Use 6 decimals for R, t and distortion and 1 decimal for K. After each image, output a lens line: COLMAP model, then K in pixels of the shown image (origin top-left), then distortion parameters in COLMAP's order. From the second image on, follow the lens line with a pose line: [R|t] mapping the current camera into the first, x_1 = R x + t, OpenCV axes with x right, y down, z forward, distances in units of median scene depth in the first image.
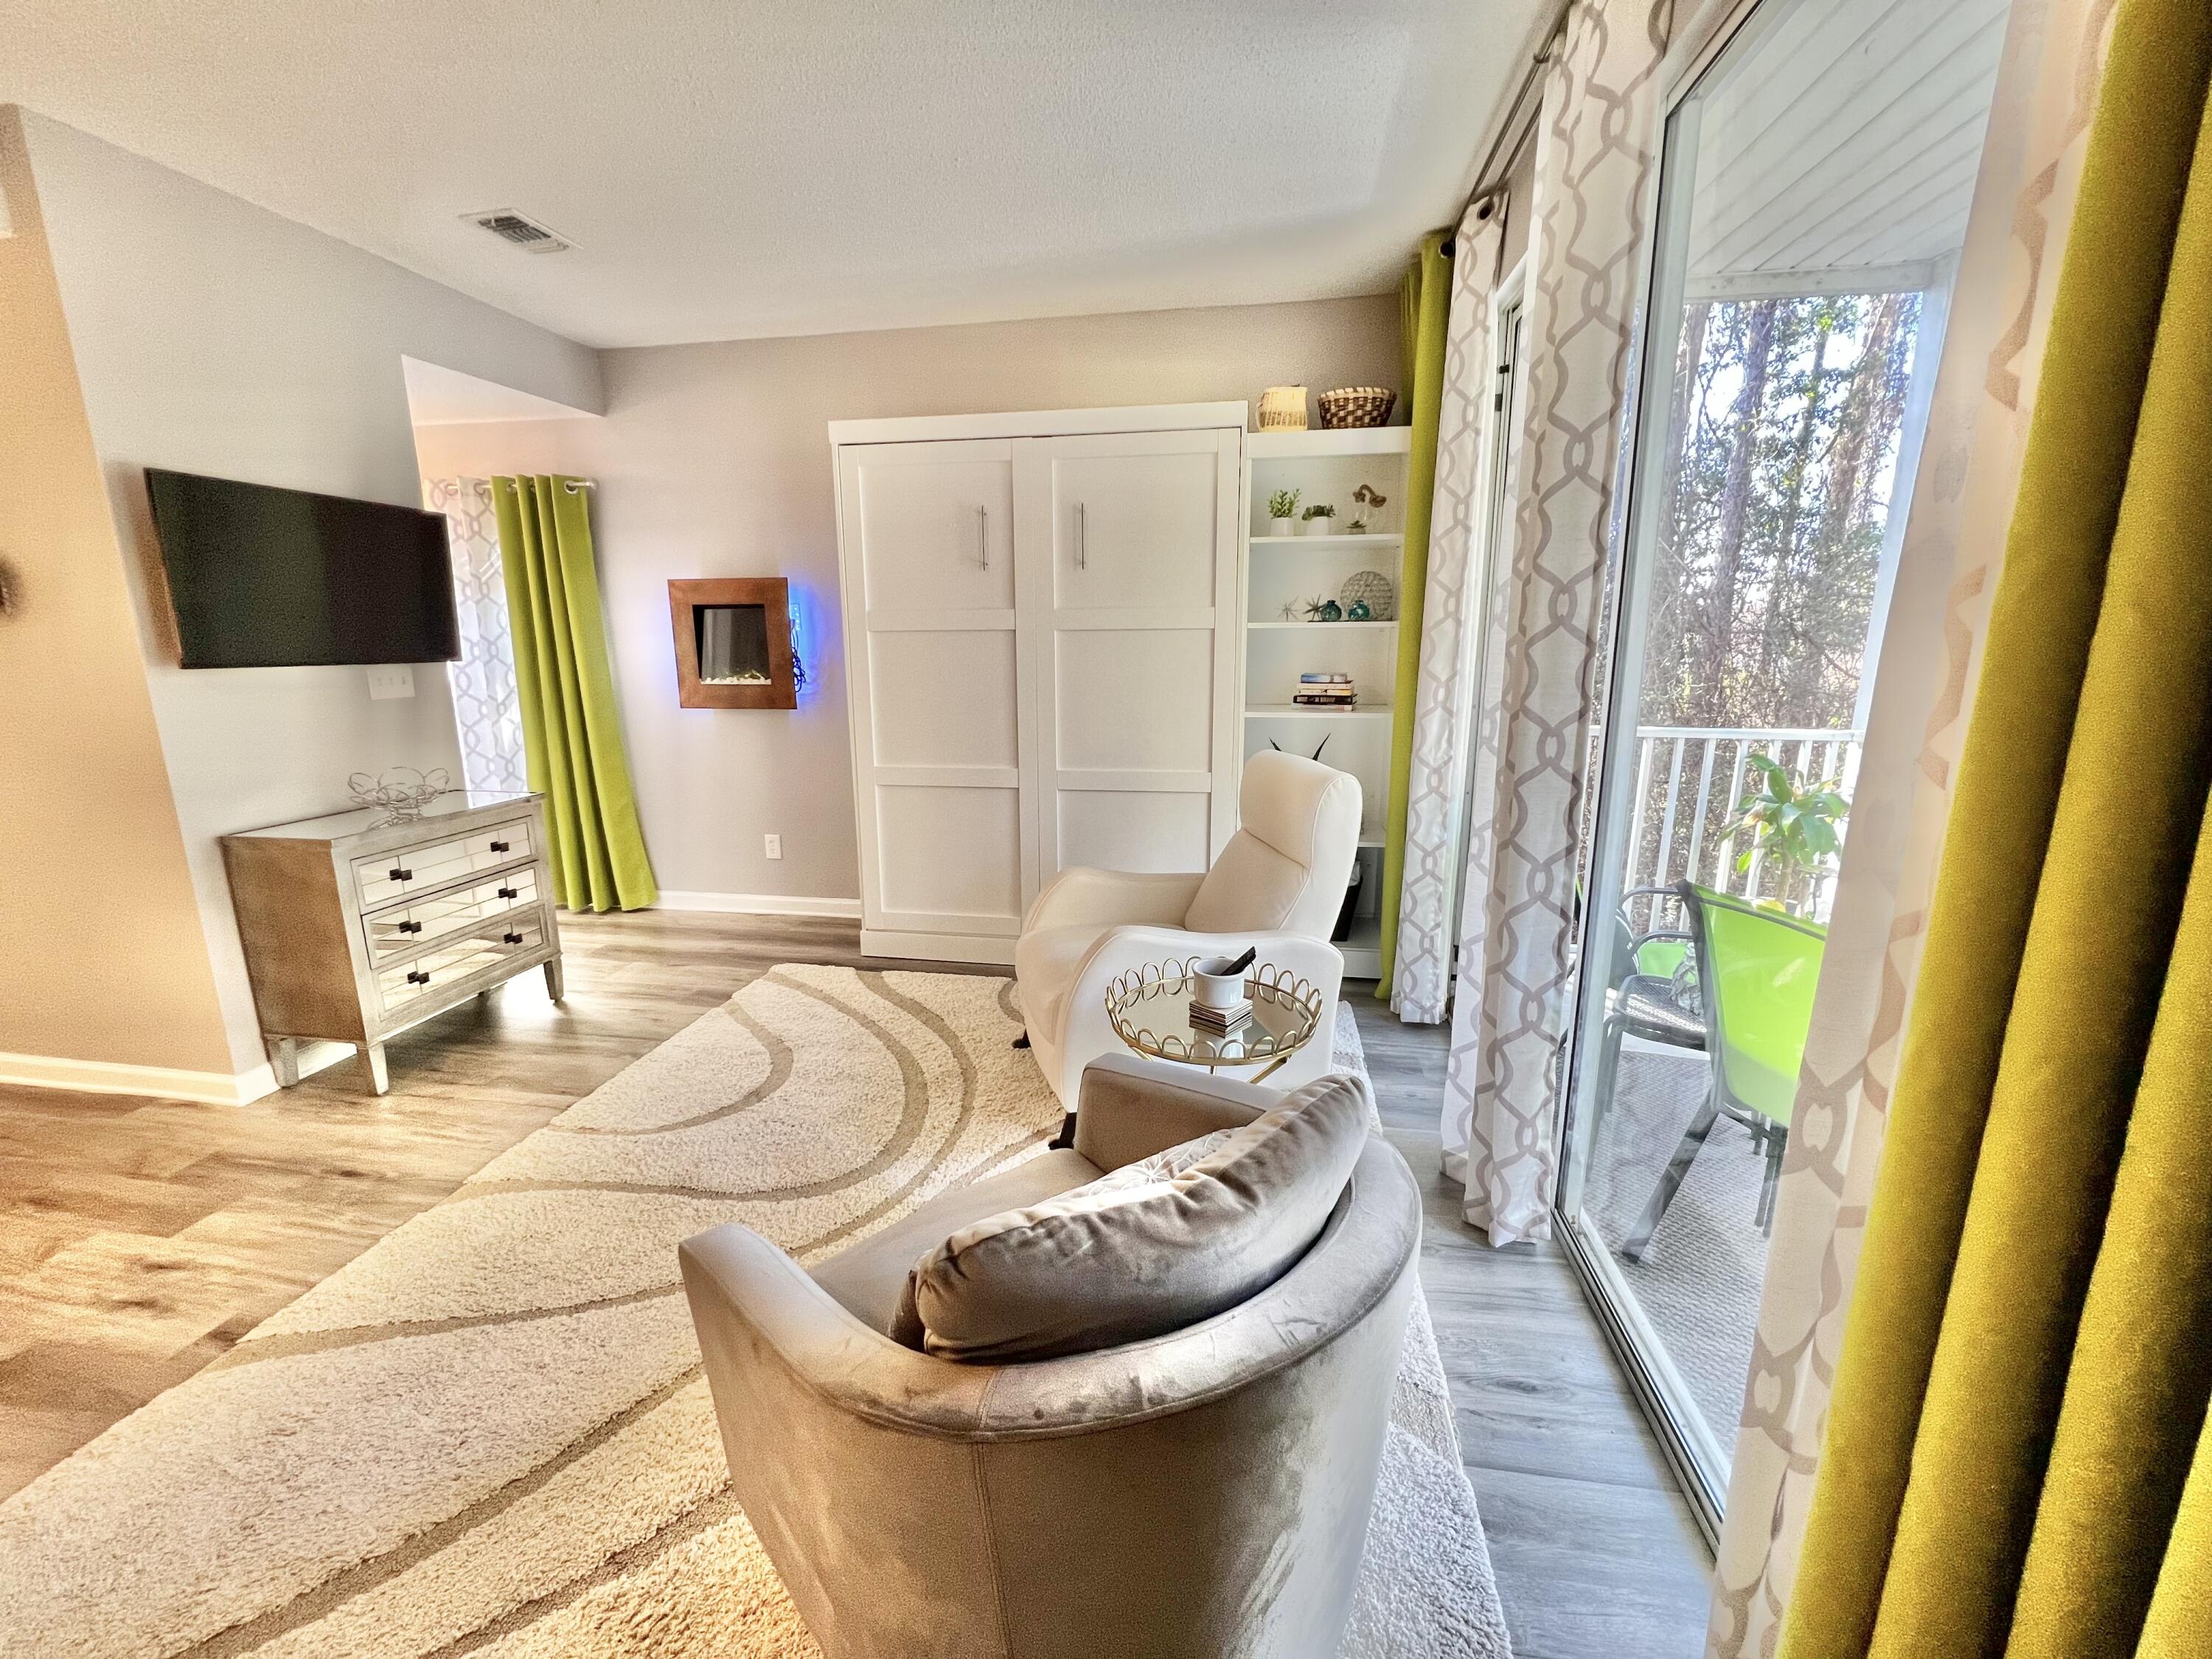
lens RADIAL K [[890.2, 0, 1101.5], [0, 890.2, 822.4], [0, 0, 1]] dist [-0.001870, 0.000079]
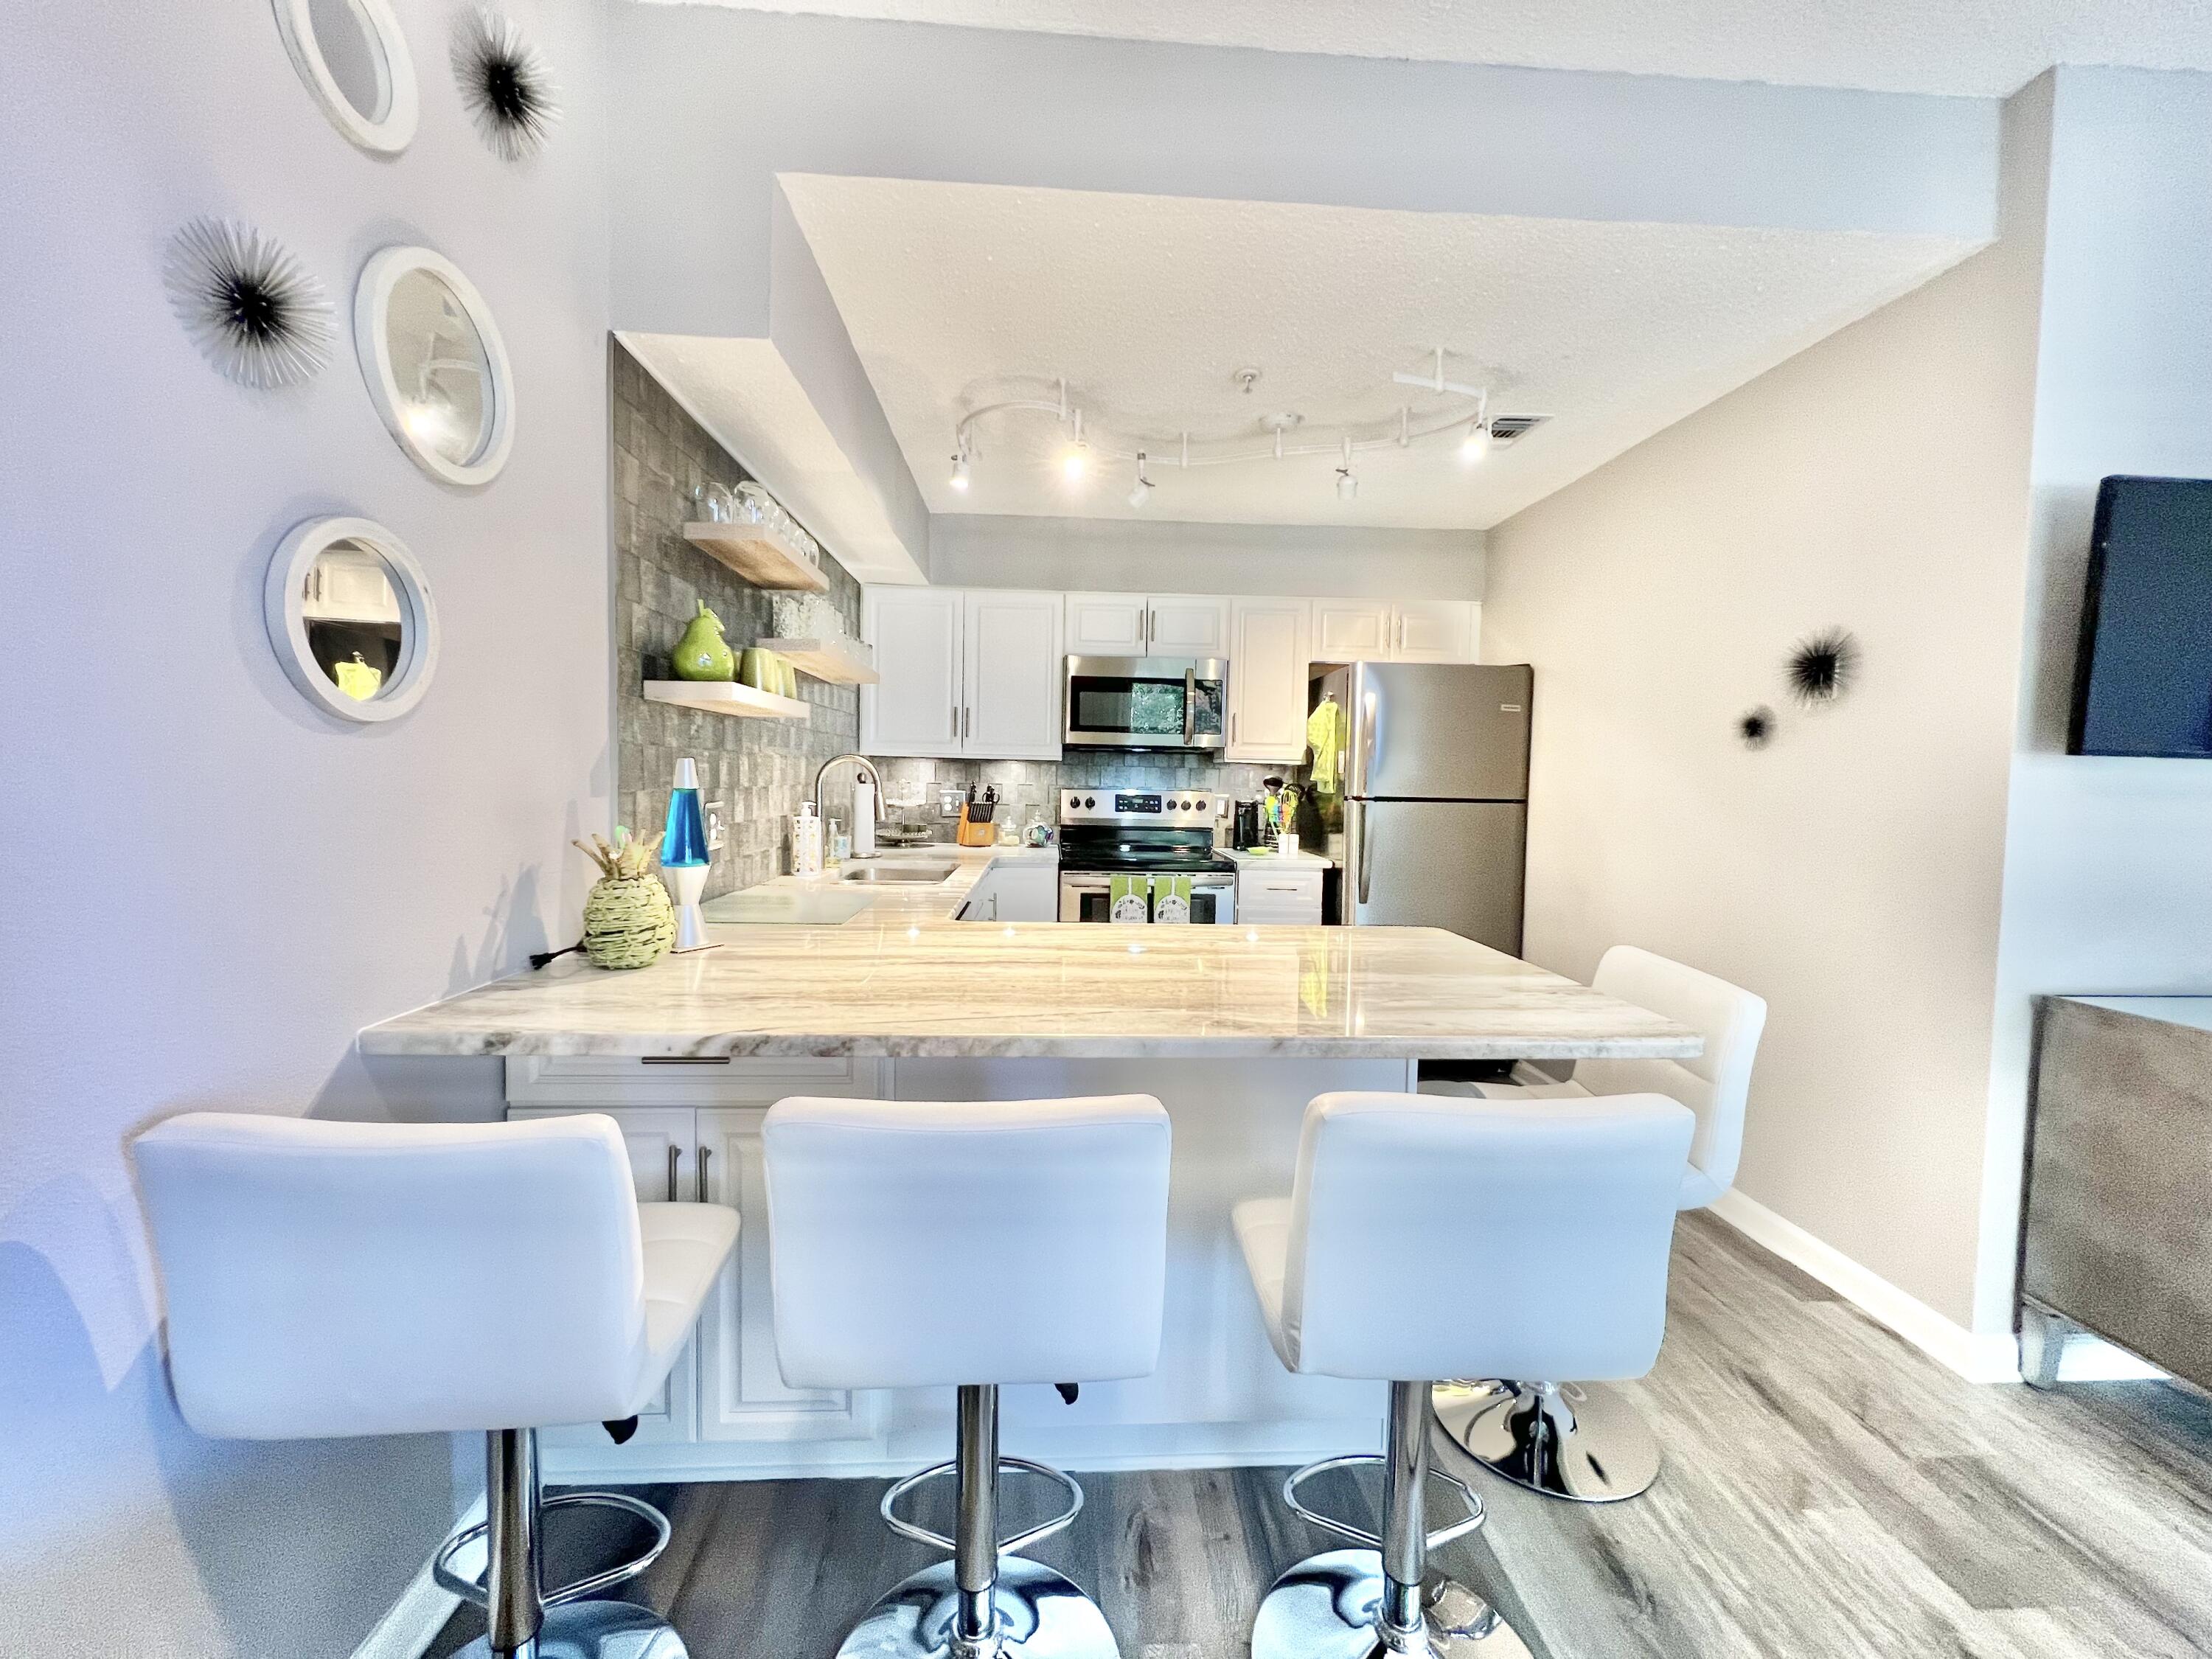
lens RADIAL K [[890.2, 0, 1101.7], [0, 890.2, 820.7], [0, 0, 1]] dist [-0.001870, 0.000079]
pose [[0.222344, 0.059081, -0.973177, -0.437072], [-0.223445, 0.974683, 0.008121, 0.037039], [0.949018, 0.215646, 0.229916, 0.099141]]
